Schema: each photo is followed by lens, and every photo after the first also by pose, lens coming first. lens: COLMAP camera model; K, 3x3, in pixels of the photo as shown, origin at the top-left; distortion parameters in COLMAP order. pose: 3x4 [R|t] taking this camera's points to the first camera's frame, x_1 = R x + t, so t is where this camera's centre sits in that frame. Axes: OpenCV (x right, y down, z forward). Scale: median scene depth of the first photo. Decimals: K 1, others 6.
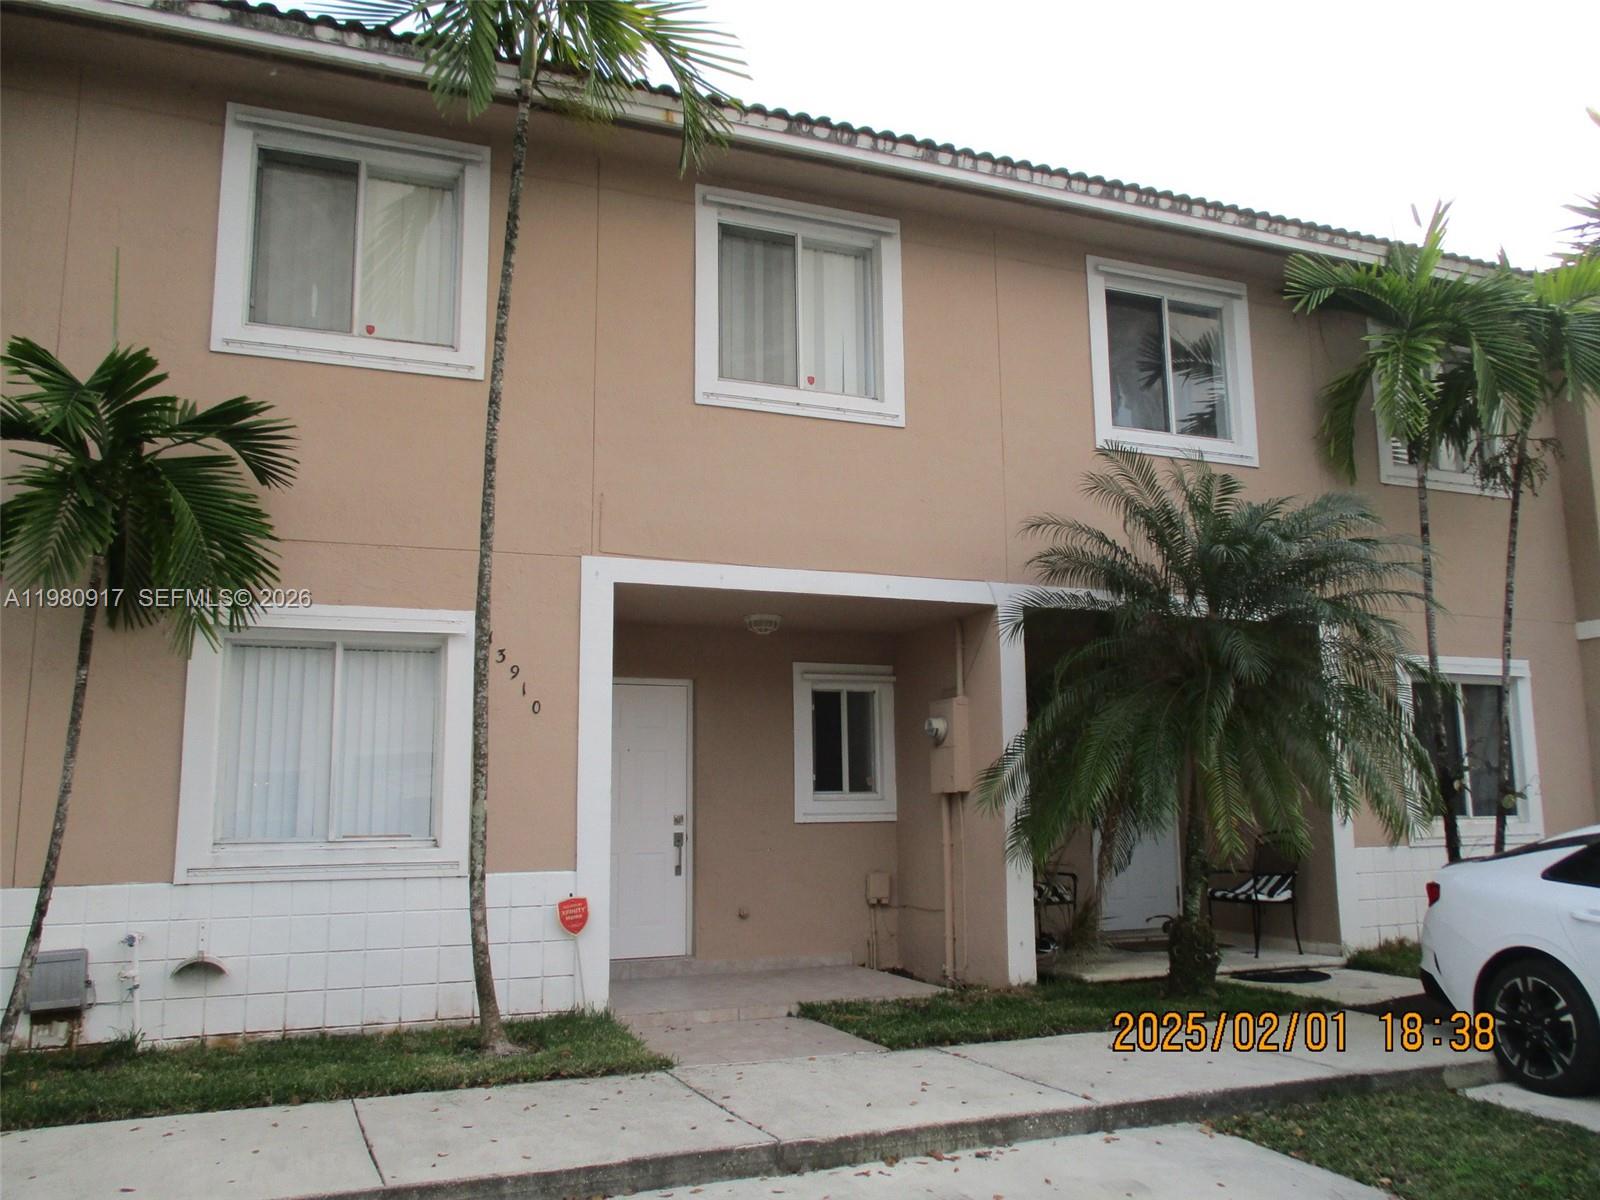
lens RADIAL K [[1334.1, 0, 807.9], [0, 1334.1, 584.0], [0, 0, 1]] dist [-0.027719, 0.012457]
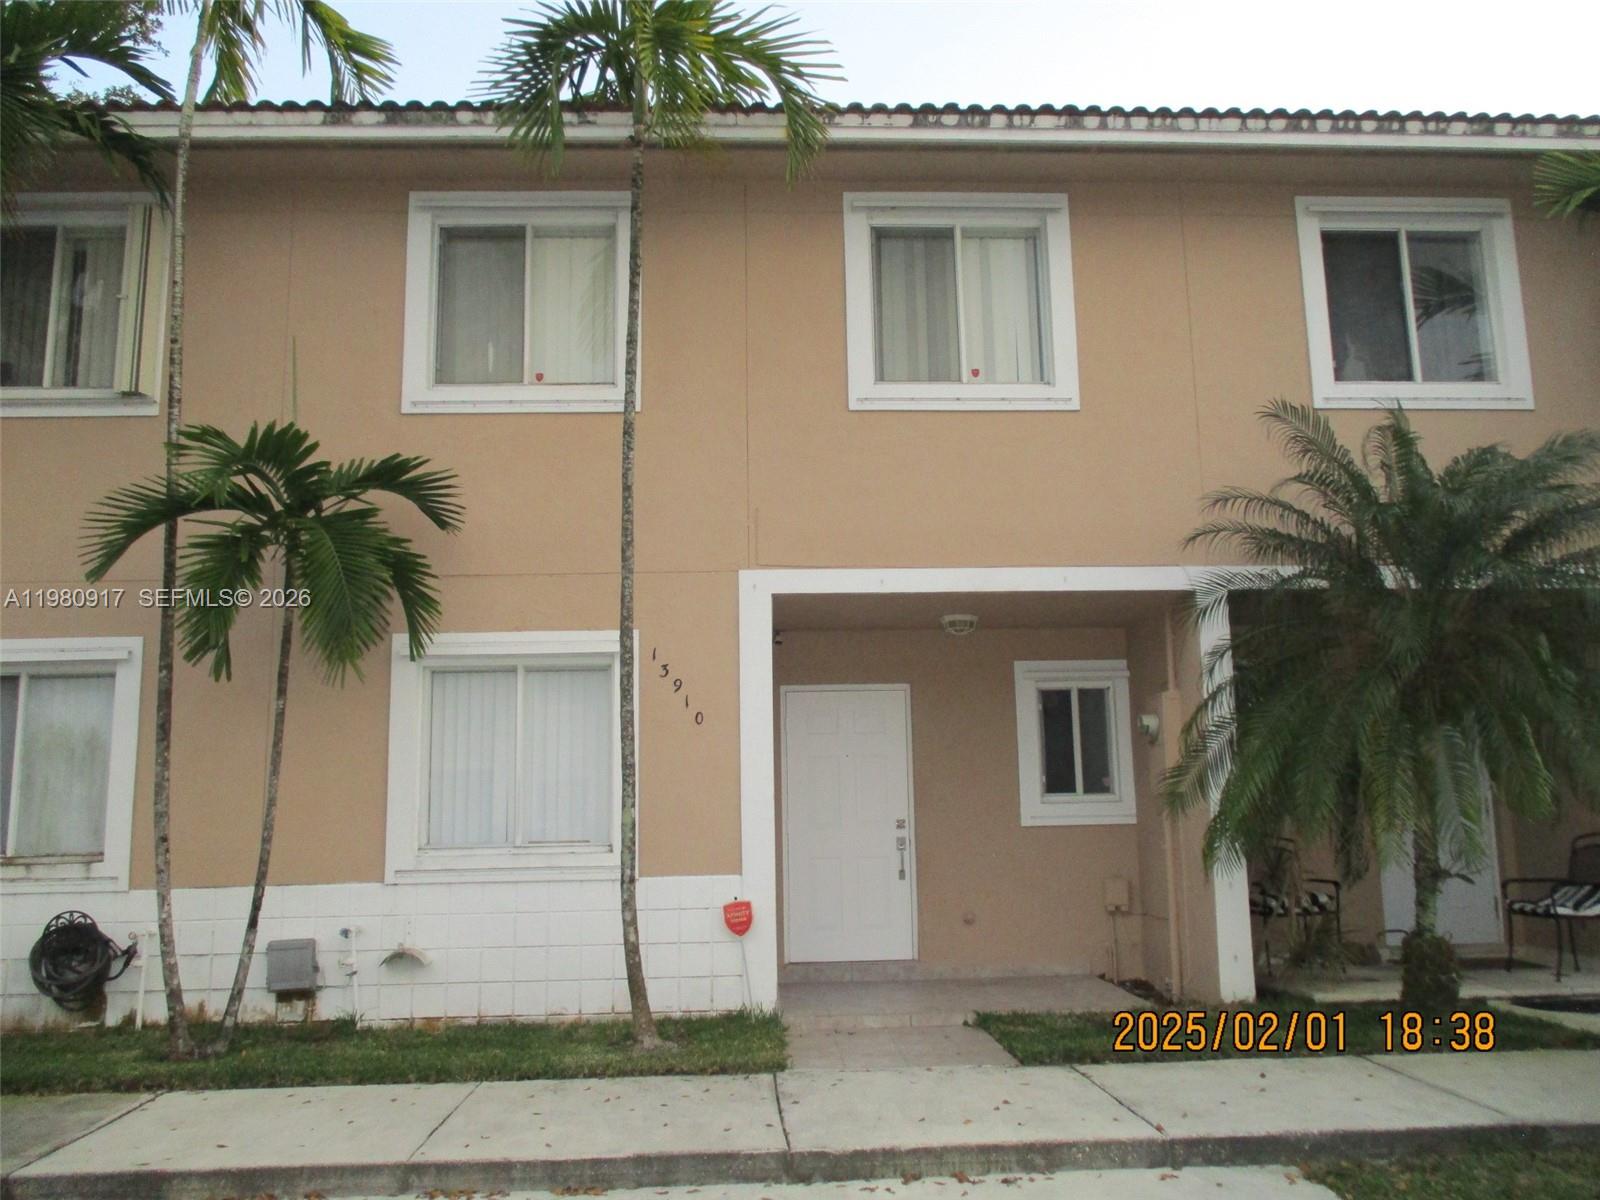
lens RADIAL K [[1334.1, 0, 813.2], [0, 1334.1, 584.4], [0, 0, 1]] dist [-0.027719, 0.012457]
pose [[0.937497, -0.065579, -0.341759, 0.244479], [0.065735, 0.997775, -0.011138, 0.005246], [0.341729, -0.012024, 0.939722, 0.048343]]
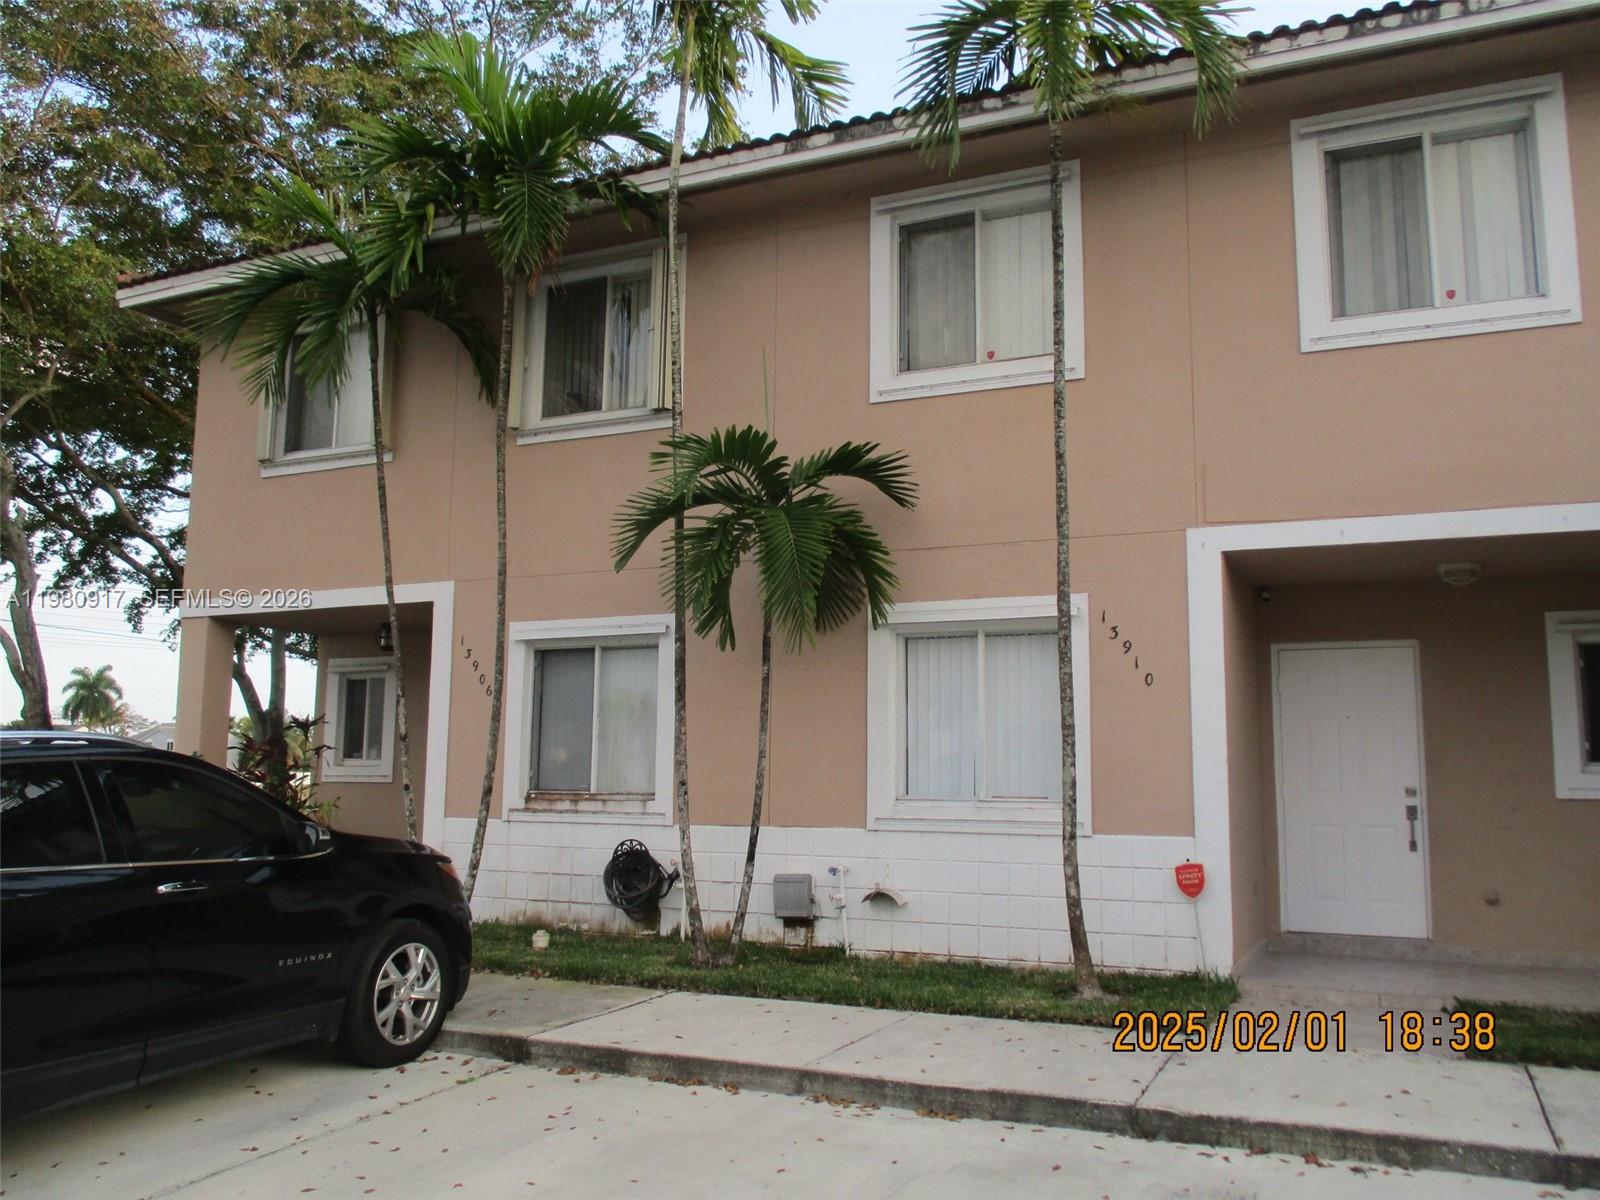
lens RADIAL K [[1334.1, 0, 815.0], [0, 1334.1, 584.2], [0, 0, 1]] dist [-0.027719, 0.012457]
pose [[0.664292, -0.085933, -0.742517, 0.405401], [0.104683, 0.994275, -0.021414, 0.013162], [0.740106, -0.063504, 0.669485, 0.109580]]
